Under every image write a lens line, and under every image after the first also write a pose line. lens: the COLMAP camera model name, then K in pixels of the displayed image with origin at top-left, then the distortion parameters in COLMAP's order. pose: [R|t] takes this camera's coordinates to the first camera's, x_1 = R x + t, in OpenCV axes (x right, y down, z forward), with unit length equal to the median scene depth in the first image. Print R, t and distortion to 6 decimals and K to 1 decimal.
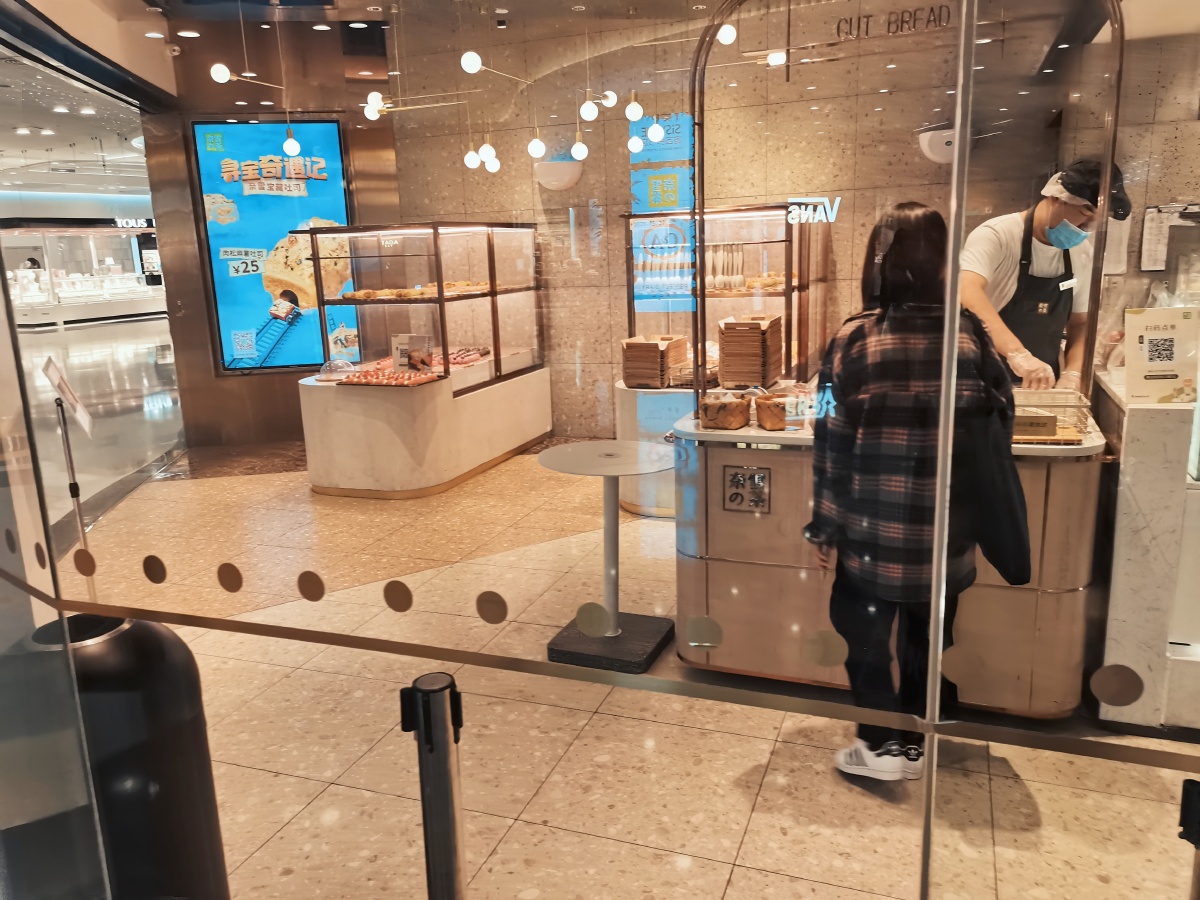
lens RADIAL K [[911.5, 0, 600.0], [0, 911.5, 450.0], [0, 0, 1]] dist [0.070646, -0.078027]
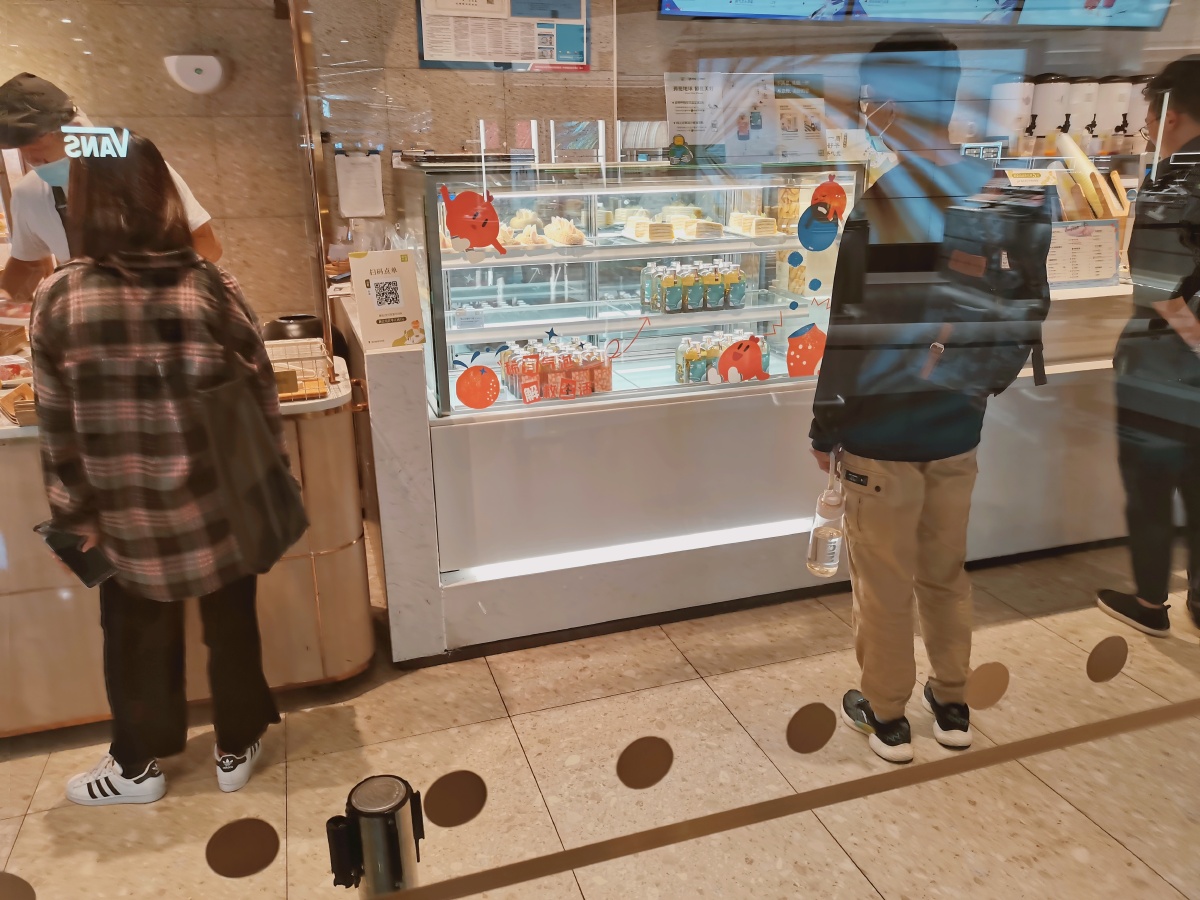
lens RADIAL K [[911.5, 0, 600.0], [0, 911.5, 450.0], [0, 0, 1]] dist [0.070646, -0.078027]
pose [[0.776185, -0.160585, 0.609712, 0.146513], [0.124590, 0.987018, 0.101352, -0.012126], [-0.618072, -0.002704, 0.786116, 0.074990]]
